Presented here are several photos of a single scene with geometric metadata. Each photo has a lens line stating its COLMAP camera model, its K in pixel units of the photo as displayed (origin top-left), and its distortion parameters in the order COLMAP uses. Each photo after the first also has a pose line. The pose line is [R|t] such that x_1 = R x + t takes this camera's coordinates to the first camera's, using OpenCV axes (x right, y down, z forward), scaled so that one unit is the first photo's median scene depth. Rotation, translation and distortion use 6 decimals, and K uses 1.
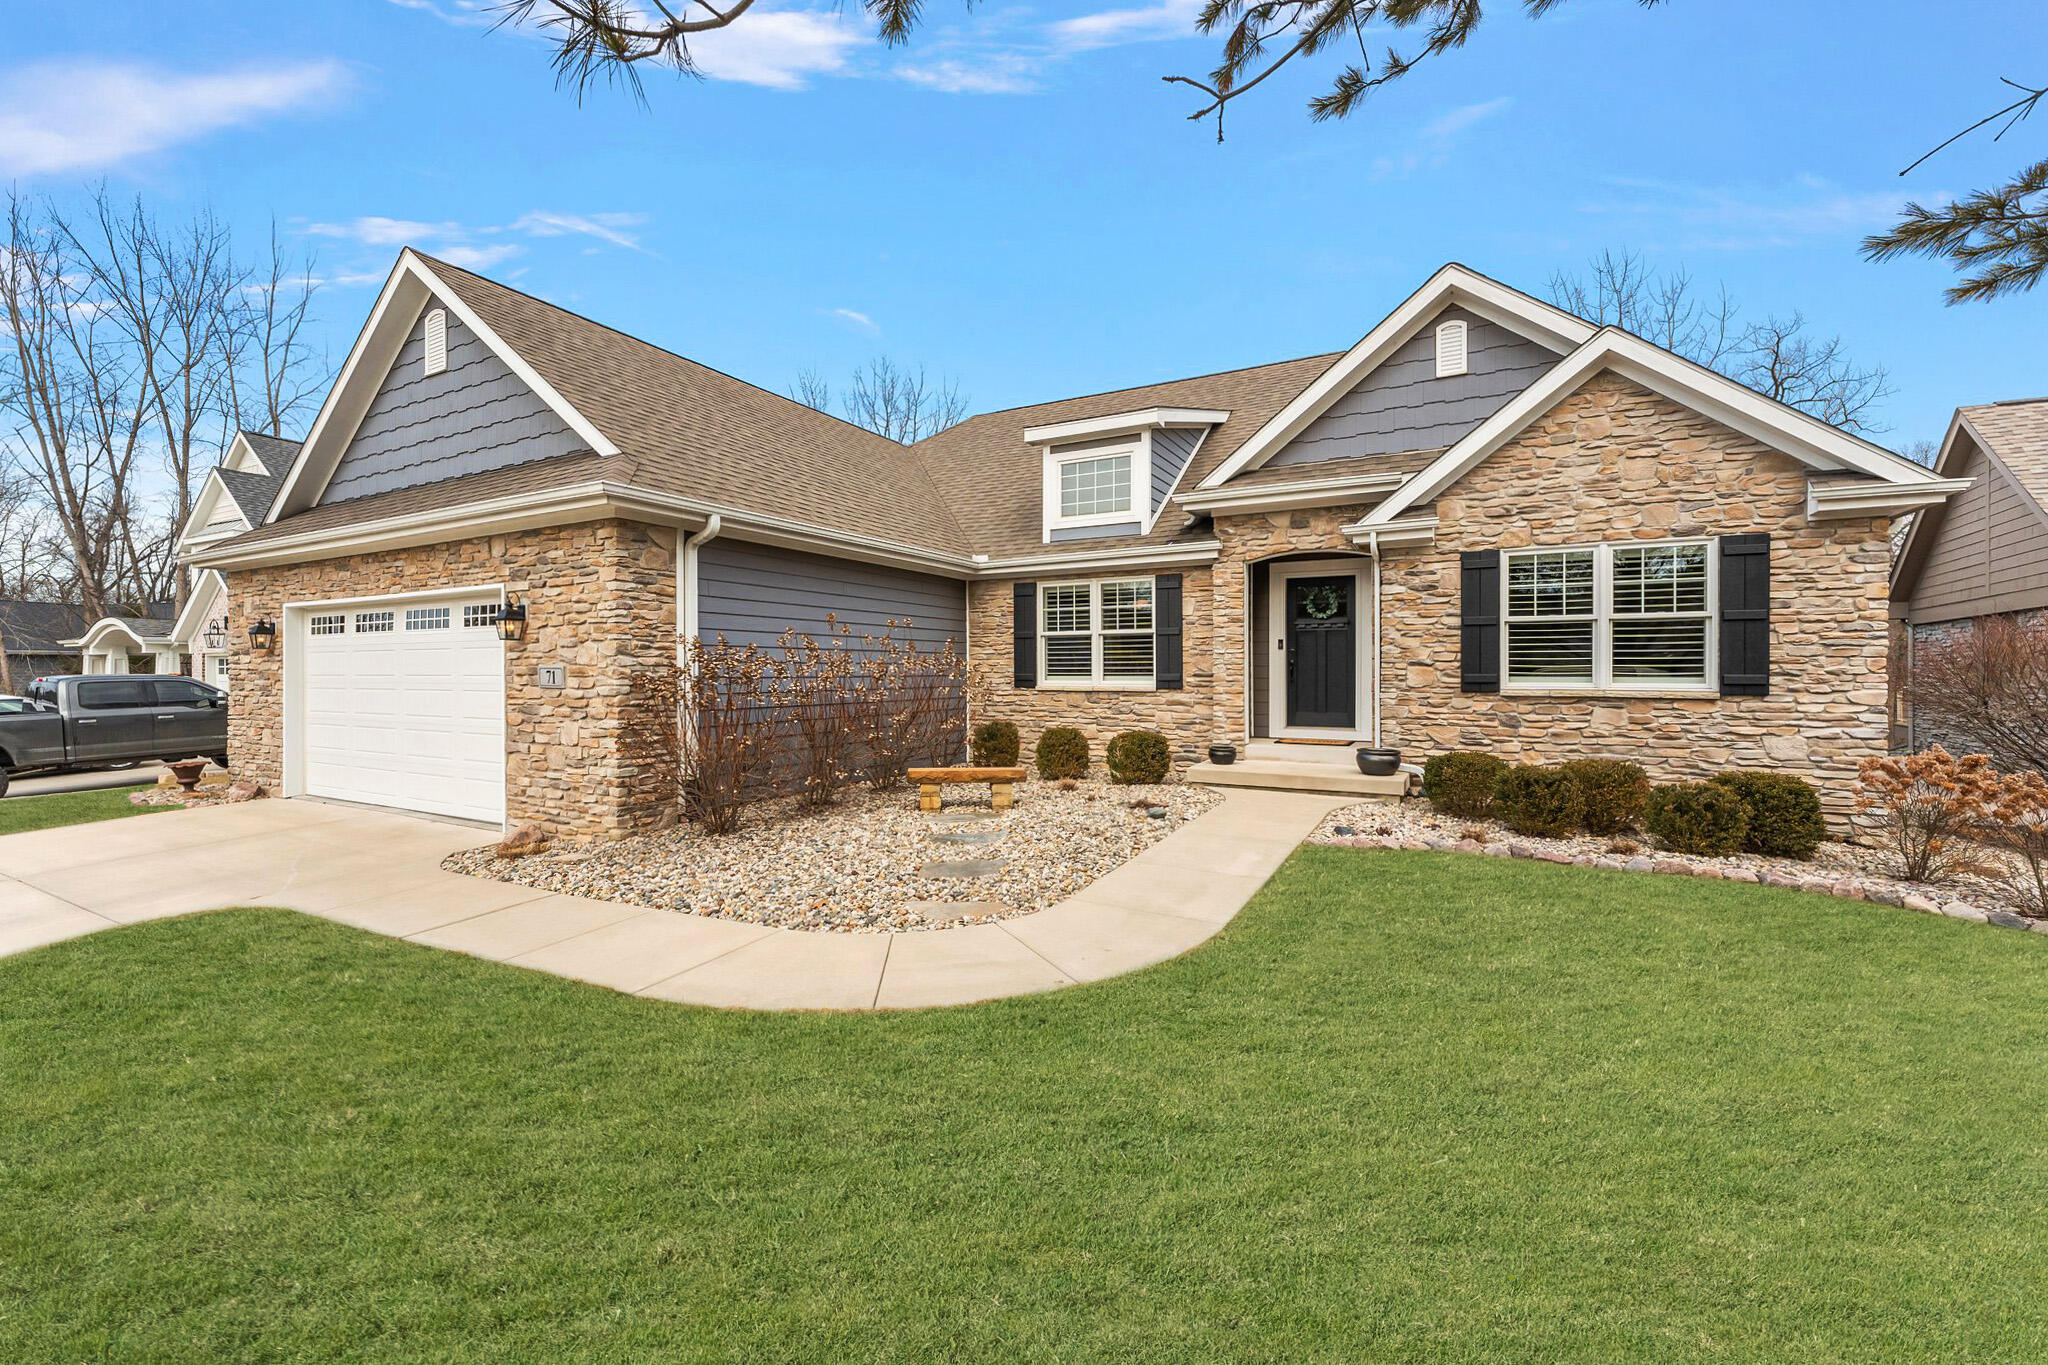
lens RADIAL K [[810.1, 0, 1024.0], [0, 810.1, 682.5], [0, 0, 1]] dist [0.000347, -0.000060]
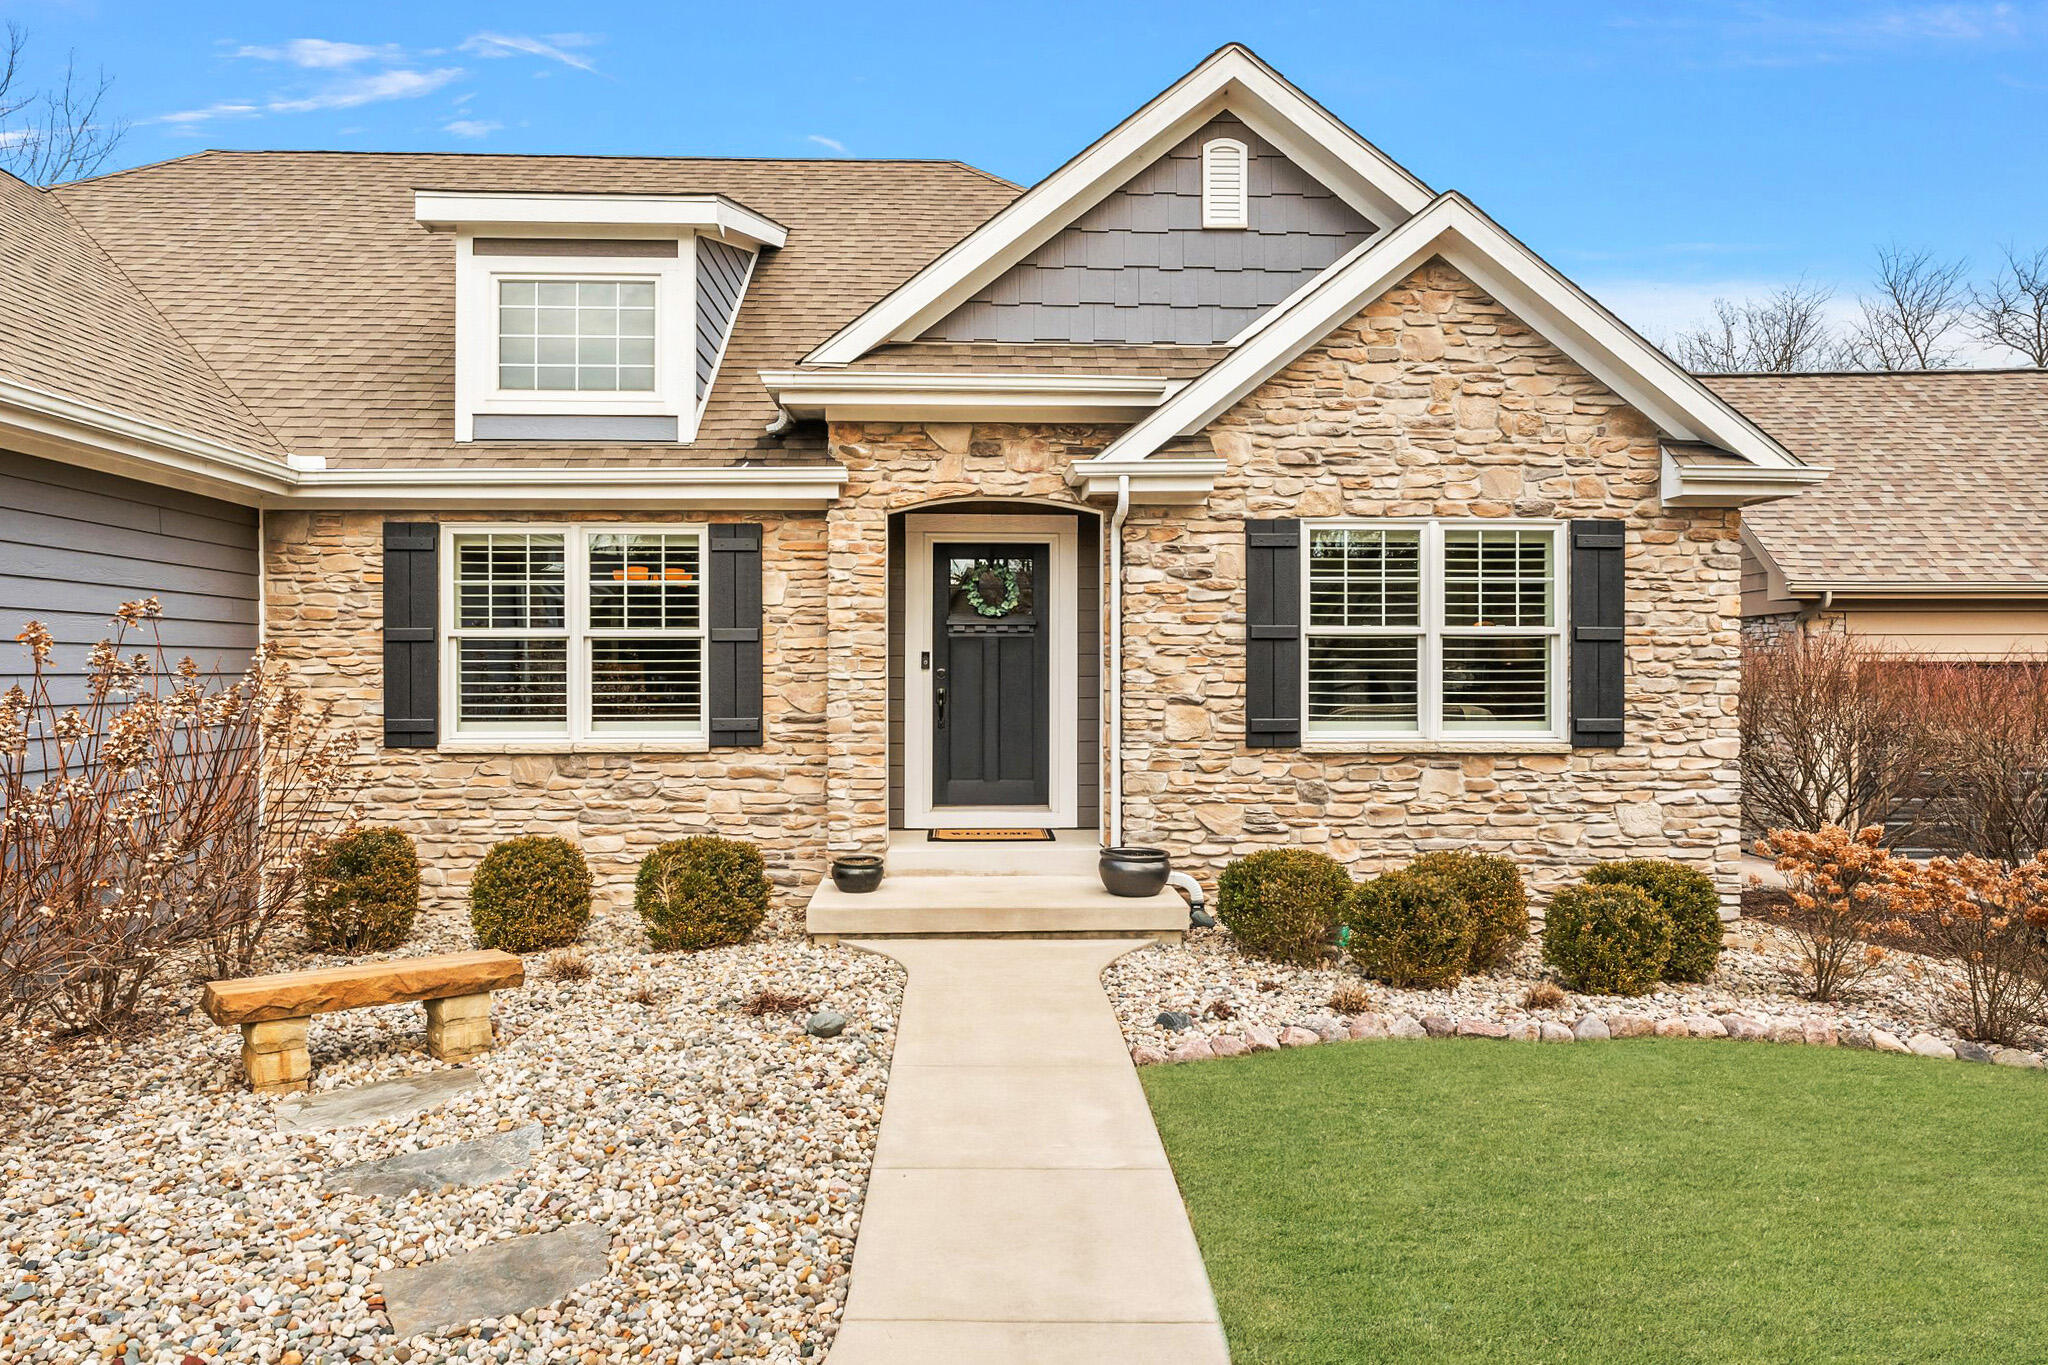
lens RADIAL K [[1361.1, 0, 1024.0], [0, 1361.1, 682.5], [0, 0, 1]] dist [-0.000755, -0.001514]
pose [[0.860654, -0.002919, 0.509181, -0.127028], [0.007237, 0.999953, -0.006500, -0.032061], [-0.509138, 0.009280, 0.860635, 0.203532]]
